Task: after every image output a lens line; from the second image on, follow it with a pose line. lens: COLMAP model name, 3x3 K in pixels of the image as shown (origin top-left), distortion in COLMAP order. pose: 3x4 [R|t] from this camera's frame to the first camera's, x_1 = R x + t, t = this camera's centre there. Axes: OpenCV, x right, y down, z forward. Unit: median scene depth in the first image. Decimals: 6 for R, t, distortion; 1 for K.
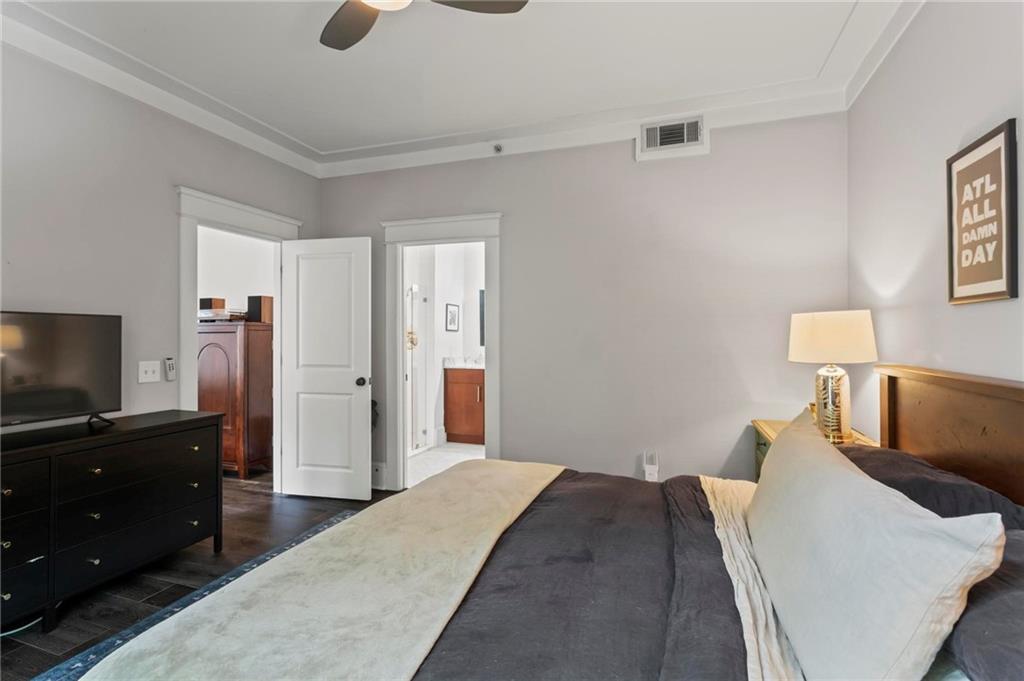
lens RADIAL K [[498.1, 0, 509.4], [0, 498.1, 337.2], [0, 0, 1]] dist [-0.002176, 0.000987]
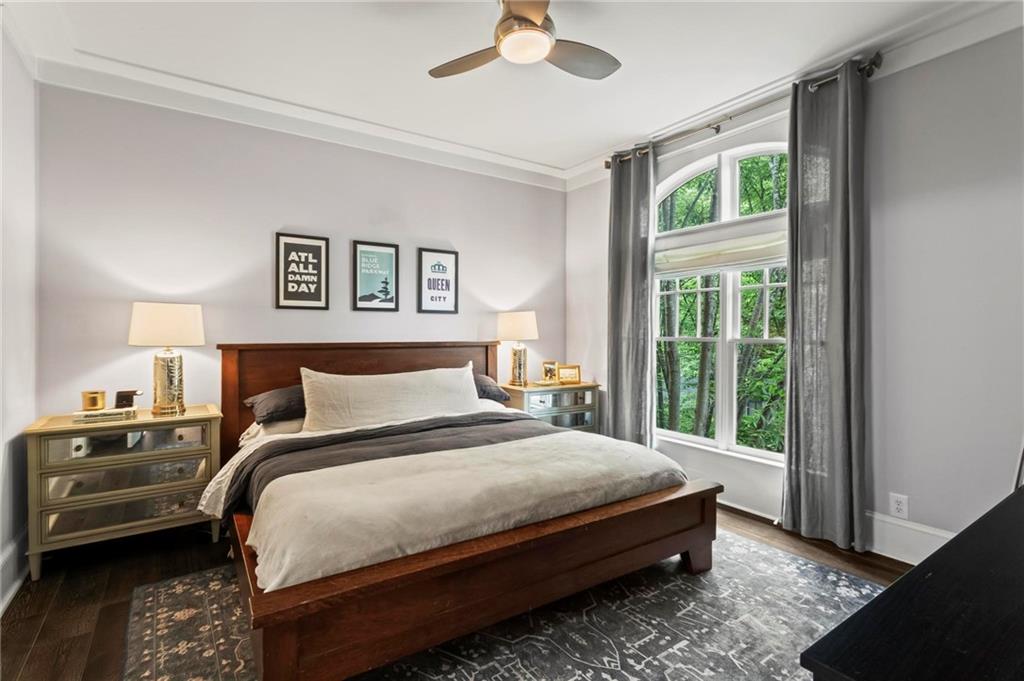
lens RADIAL K [[498.1, 0, 516.7], [0, 498.1, 332.1], [0, 0, 1]] dist [-0.002176, 0.000987]
pose [[-0.802501, -0.000321, 0.596650, -0.735743], [-0.000397, 1.000000, 0.000005, 0.017947], [-0.596650, -0.000233, -0.802501, 1.467542]]
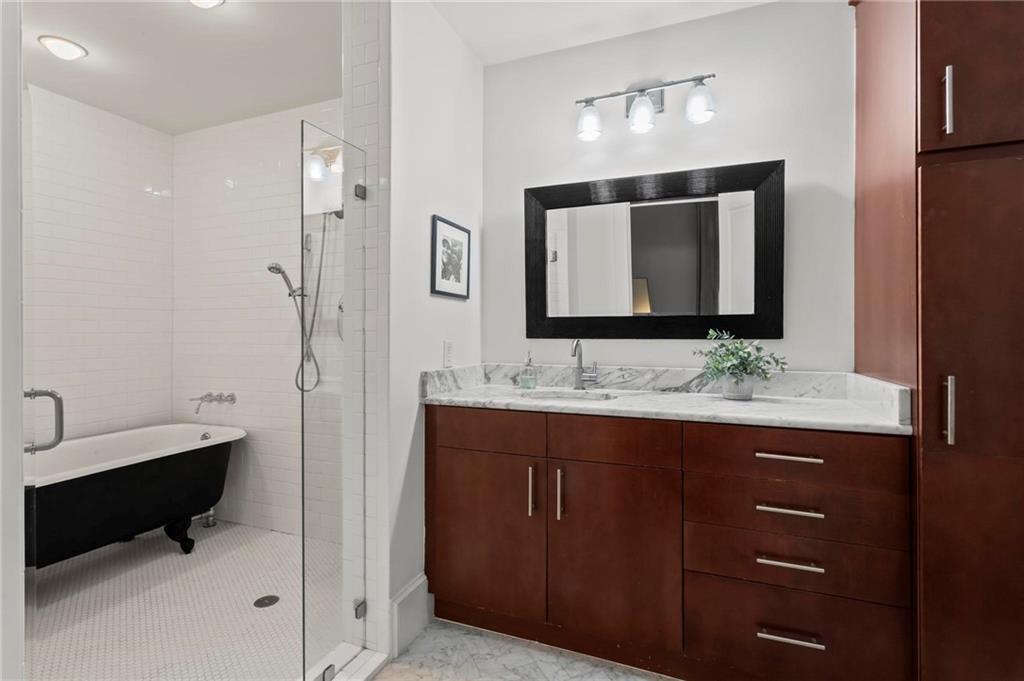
lens RADIAL K [[498.1, 0, 509.1], [0, 498.1, 328.1], [0, 0, 1]] dist [-0.002176, 0.000987]
pose [[0.999063, 0.000473, -0.043275, -0.059125], [-0.000425, 0.999999, 0.001130, 0.010037], [0.043275, -0.001111, 0.999063, 0.661100]]
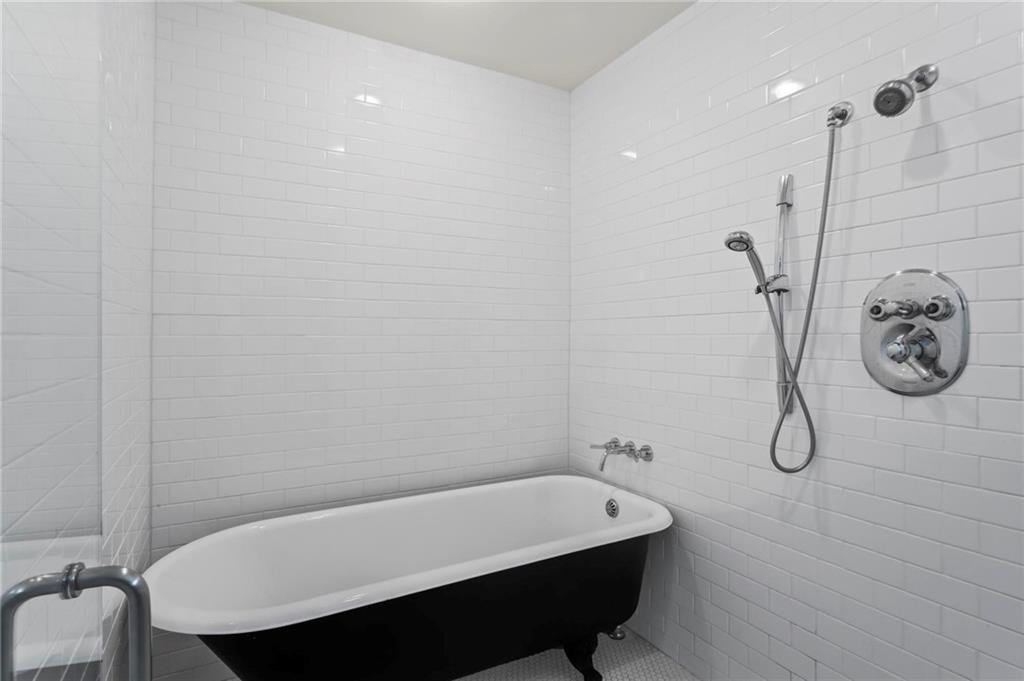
lens RADIAL K [[530.6, 0, 510.2], [0, 530.6, 340.3], [0, 0, 1]] dist [0.019572, 0.000060]
pose [[0.750675, 0.010311, -0.660591, -0.137032], [-0.003051, 0.999922, 0.012140, 0.005750], [0.660664, -0.007097, 0.750648, 0.754893]]
